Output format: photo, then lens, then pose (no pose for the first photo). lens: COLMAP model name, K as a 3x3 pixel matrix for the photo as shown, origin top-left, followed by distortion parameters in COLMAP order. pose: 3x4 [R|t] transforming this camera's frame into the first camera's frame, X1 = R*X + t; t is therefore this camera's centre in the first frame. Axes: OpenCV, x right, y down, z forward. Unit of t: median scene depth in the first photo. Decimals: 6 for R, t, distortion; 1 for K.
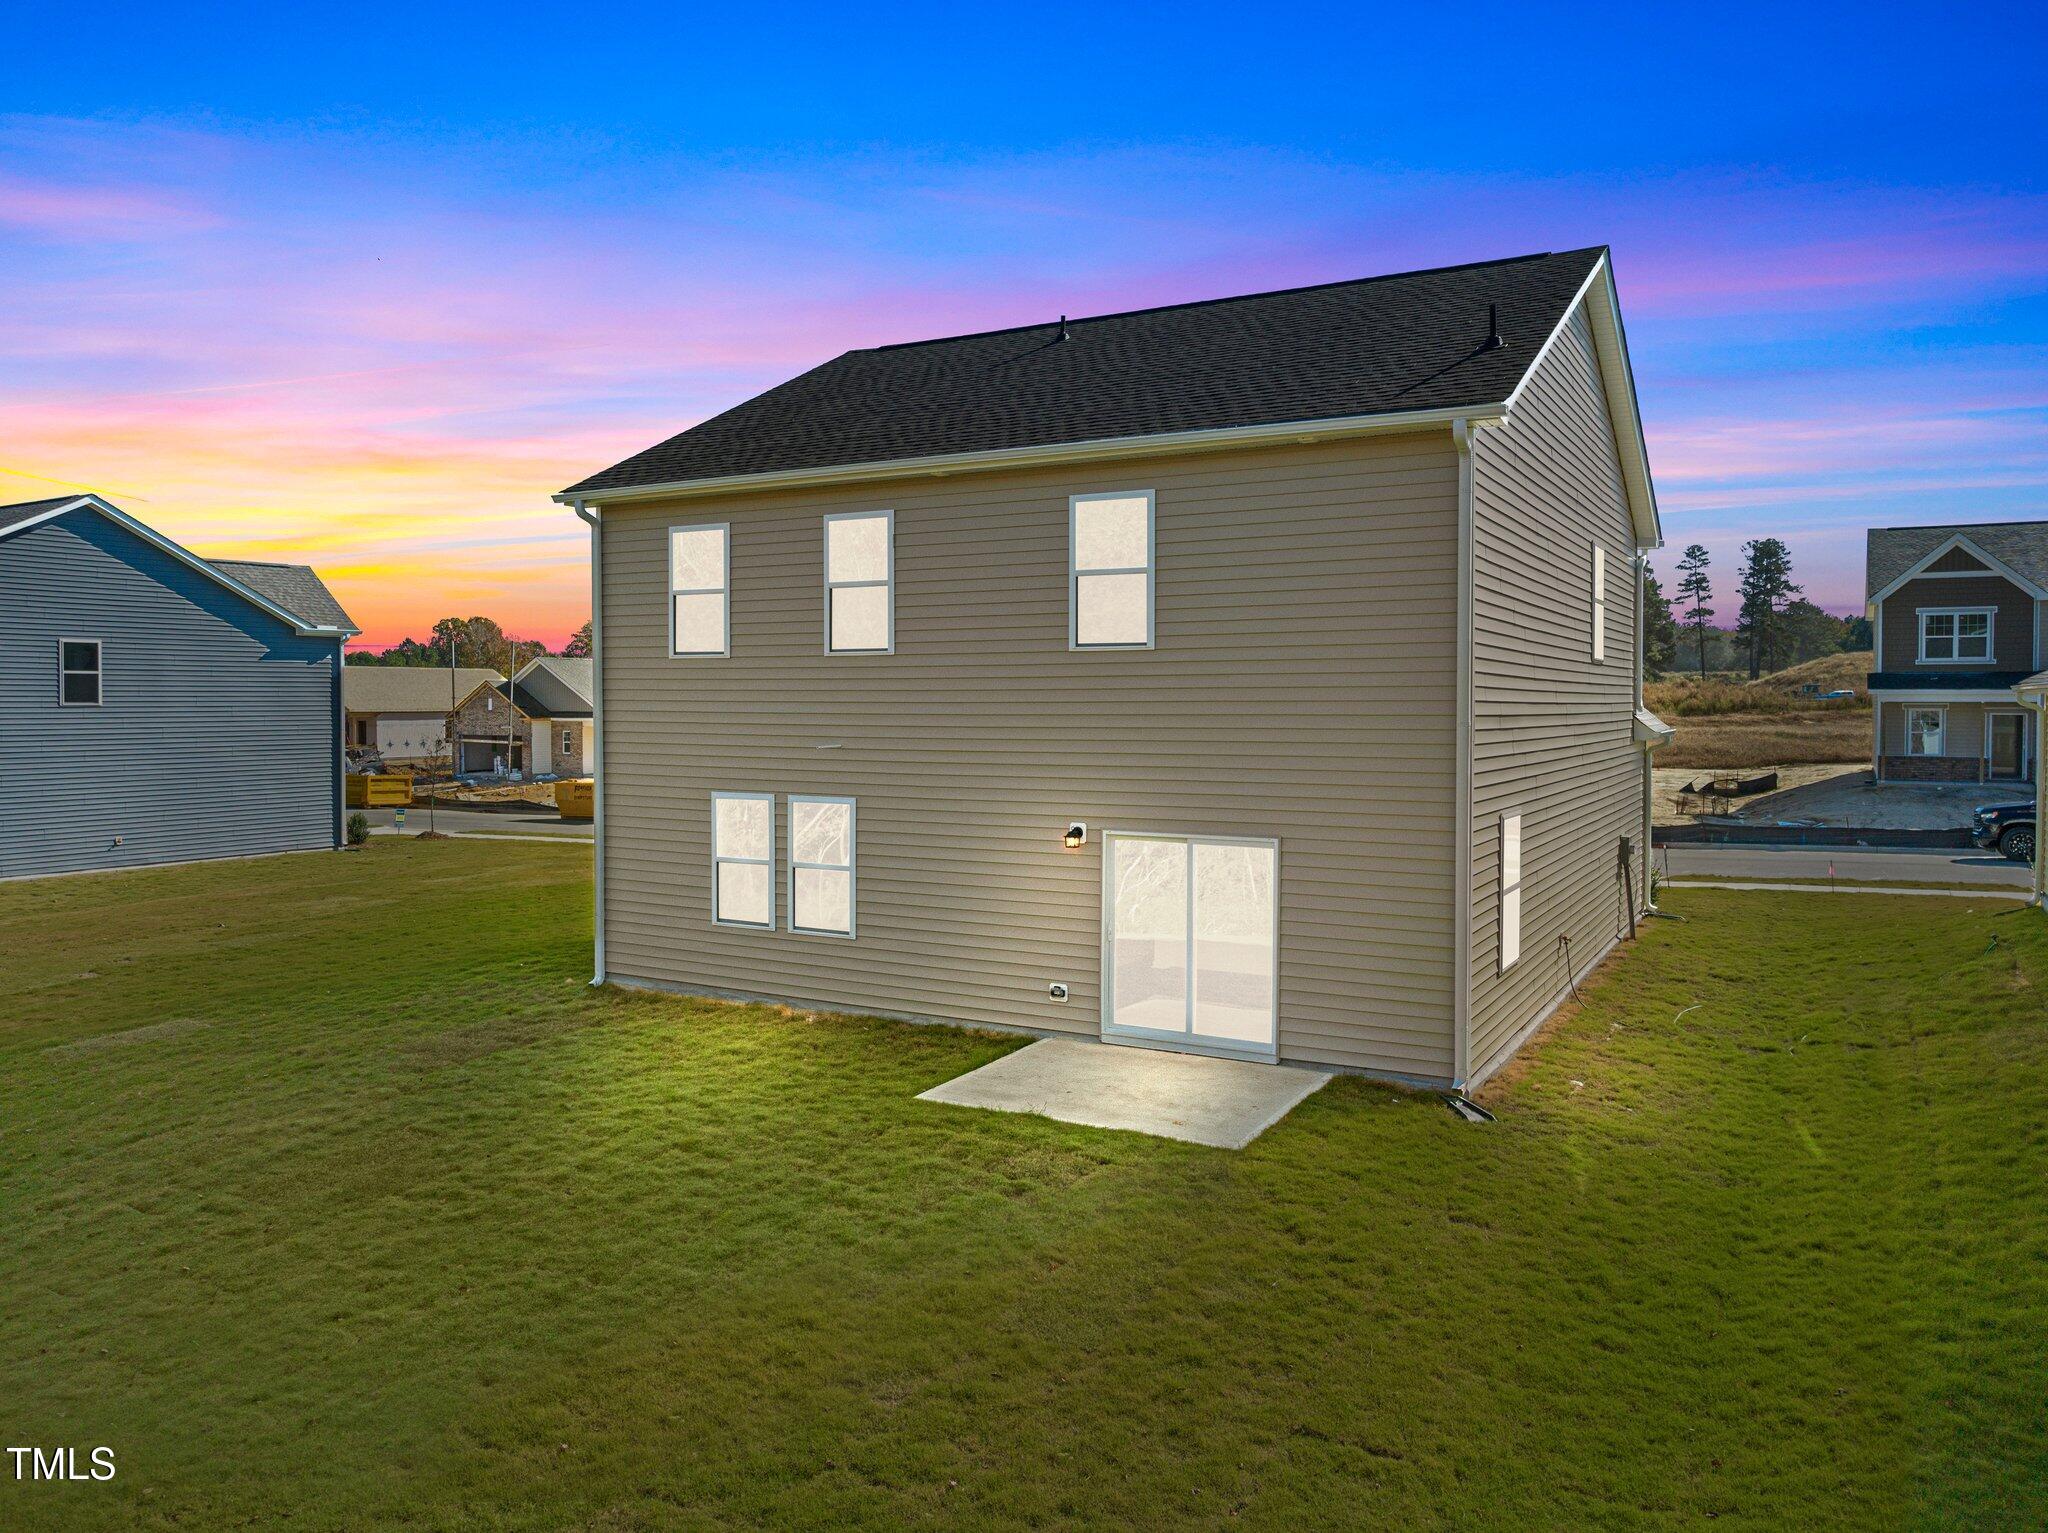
lens RADIAL K [[1451.4, 0, 1026.1], [0, 1451.4, 770.8], [0, 0, 1]] dist [-0.002731, 0.003843]
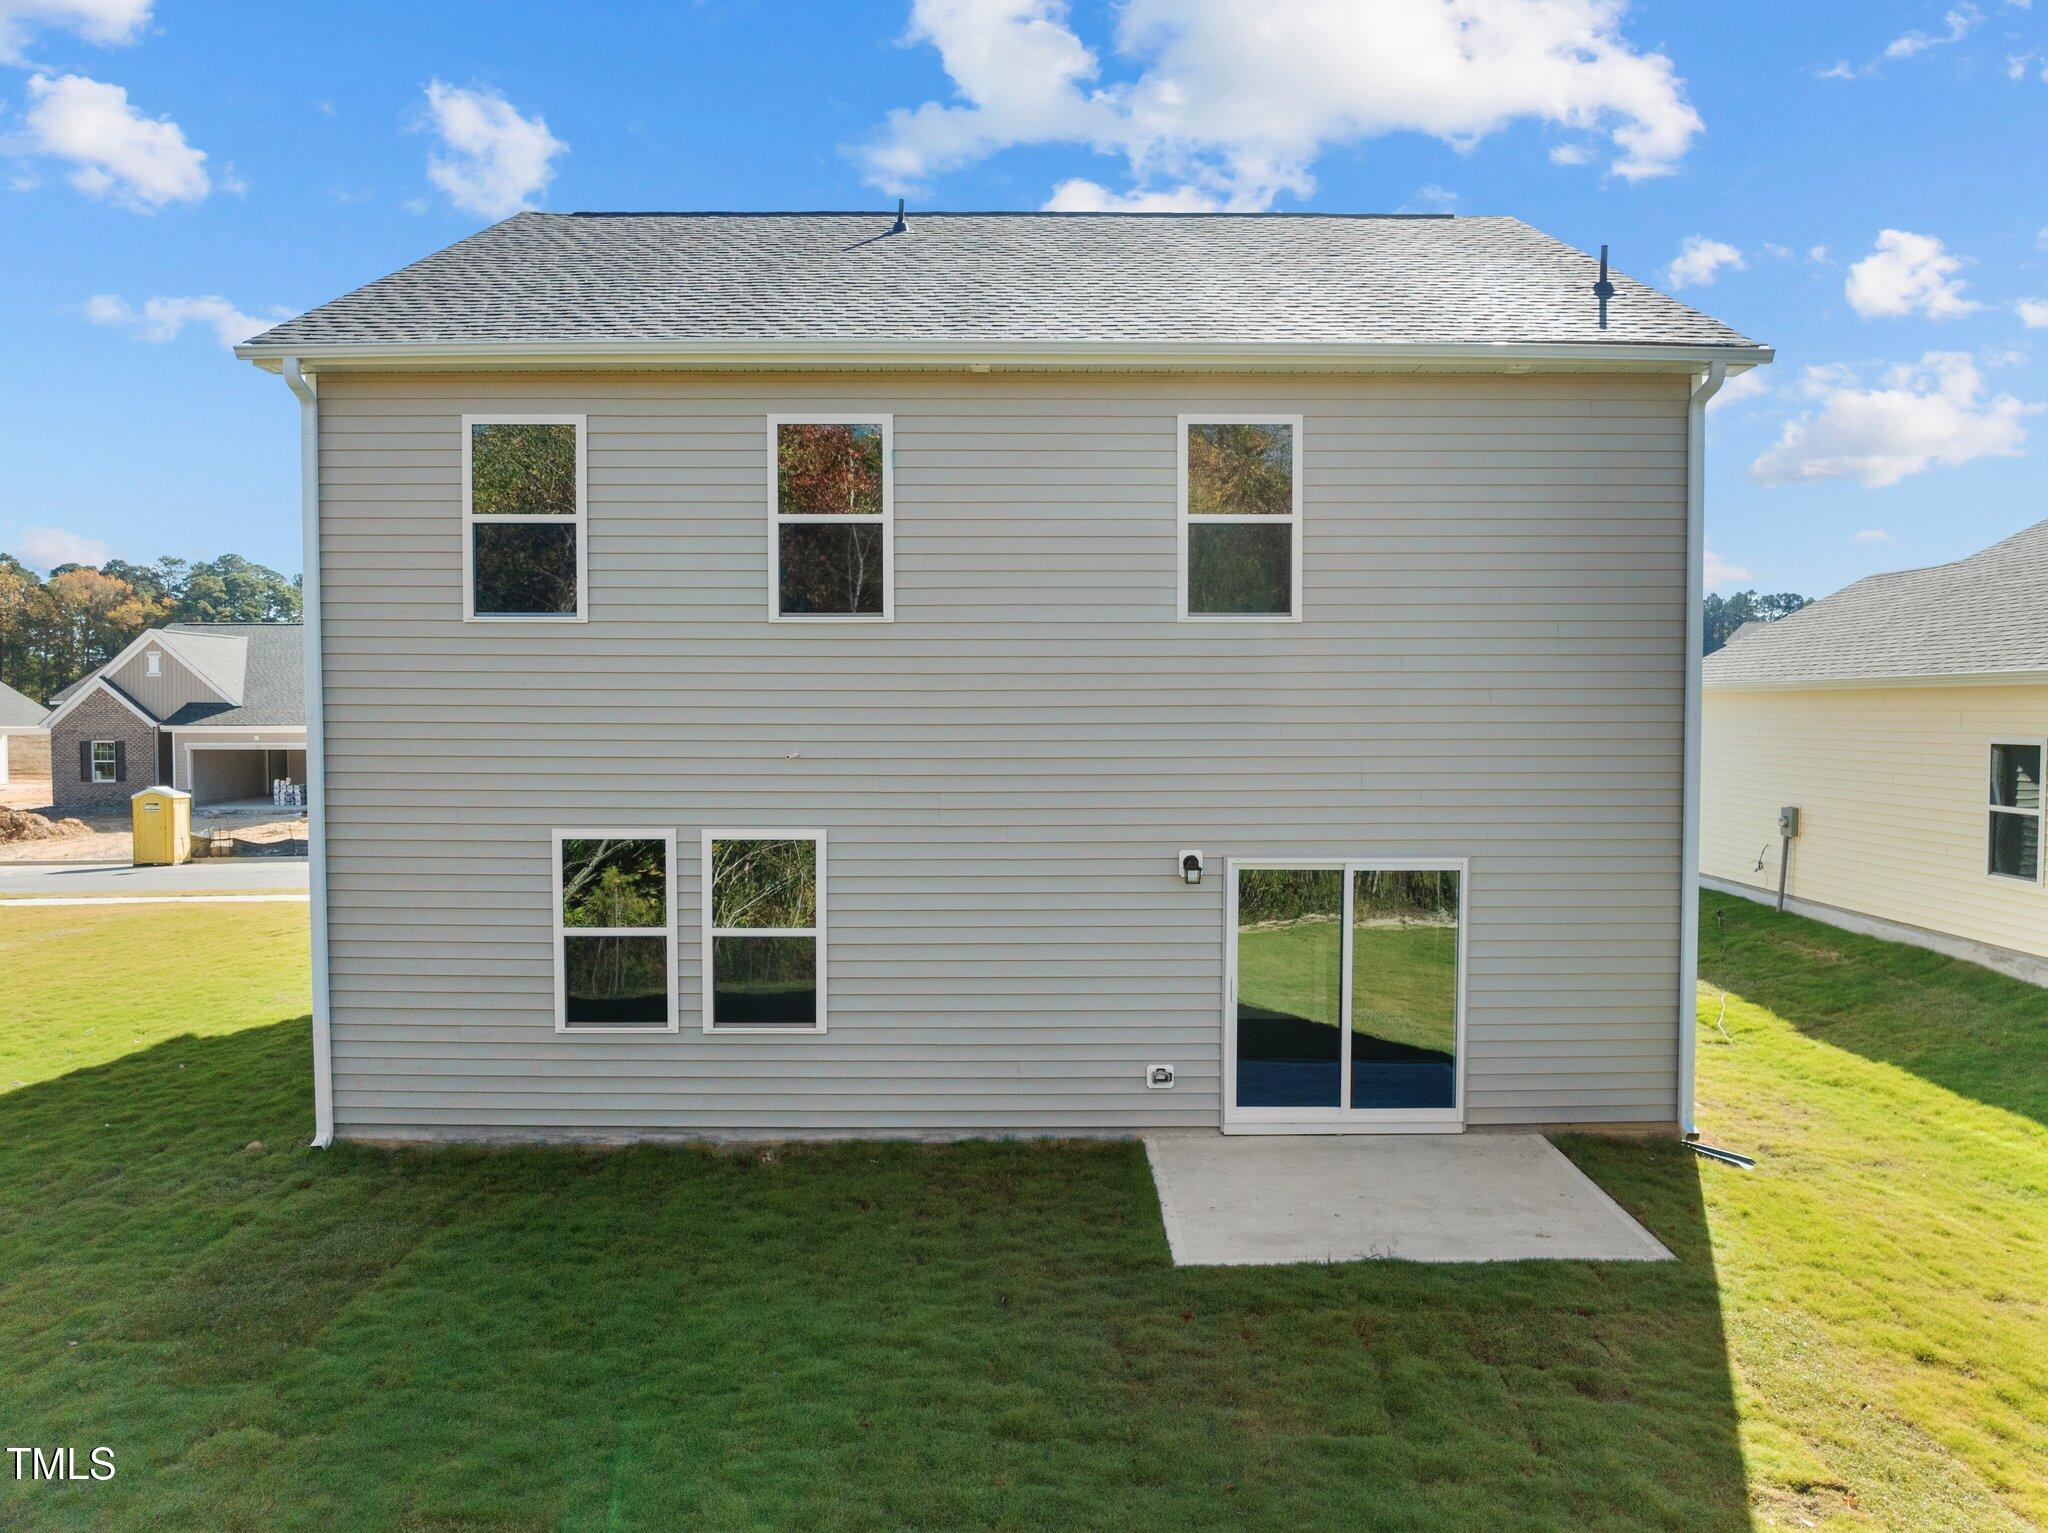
lens RADIAL K [[1445.8, 0, 1007.0], [0, 1445.8, 783.8], [0, 0, 1]] dist [-0.040281, 0.009042]
pose [[0.867490, -0.025139, 0.496819, -0.442966], [0.023473, 0.999678, 0.009596, -0.008165], [-0.496900, 0.003337, 0.867801, 0.420428]]
